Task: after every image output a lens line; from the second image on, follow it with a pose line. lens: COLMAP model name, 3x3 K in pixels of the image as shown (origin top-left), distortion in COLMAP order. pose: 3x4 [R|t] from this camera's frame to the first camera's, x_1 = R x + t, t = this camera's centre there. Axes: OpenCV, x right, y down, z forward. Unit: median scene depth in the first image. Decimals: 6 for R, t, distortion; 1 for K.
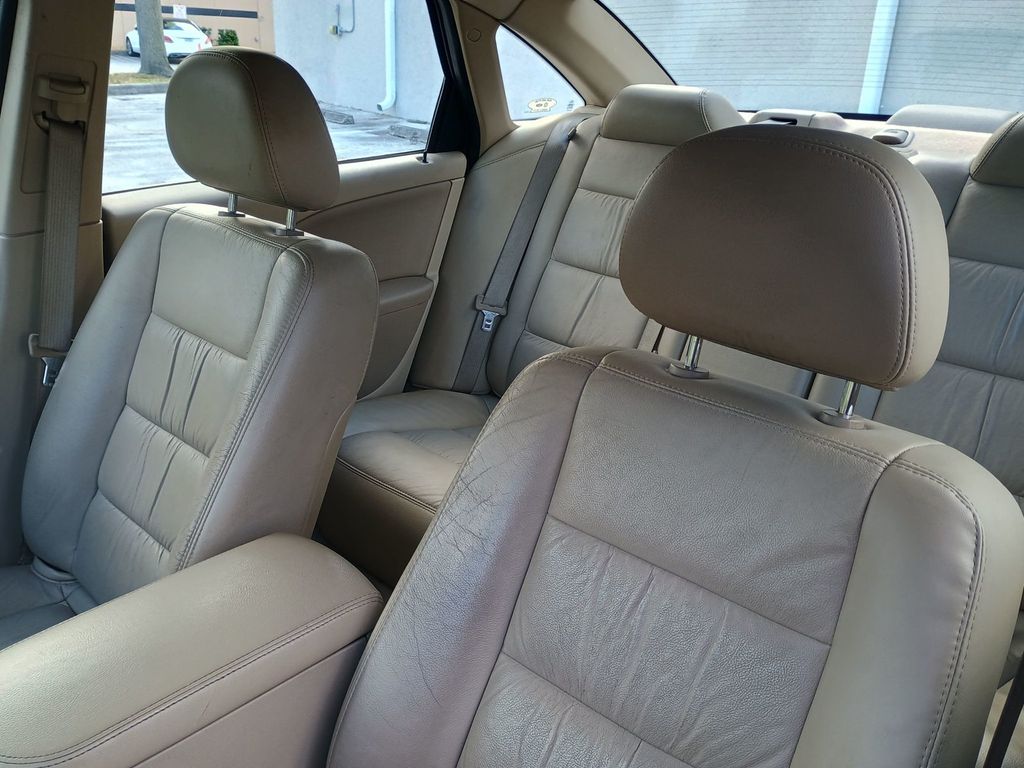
lens RADIAL K [[910.9, 0, 504.3], [0, 910.9, 377.2], [0, 0, 1]] dist [0.087919, -0.135817]
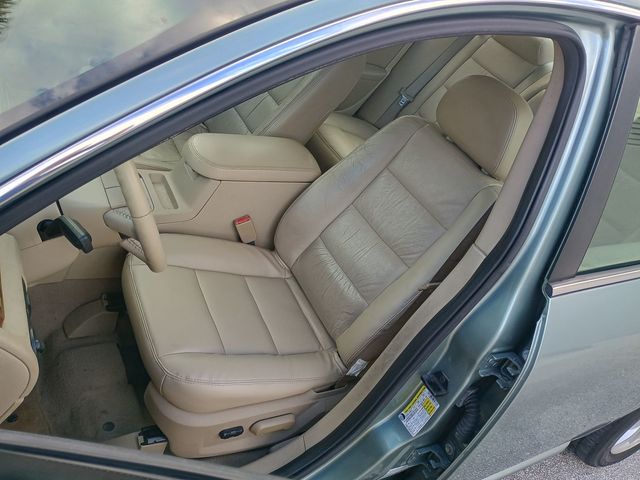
lens RADIAL K [[569.3, 0, 315.2], [0, 569.3, 235.8], [0, 0, 1]] dist [0.087919, -0.135817]
pose [[0.901630, 0.426736, -0.070428, 0.040354], [-0.405387, 0.890567, 0.206281, 0.037342], [0.150748, -0.157438, 0.975955, -0.562069]]
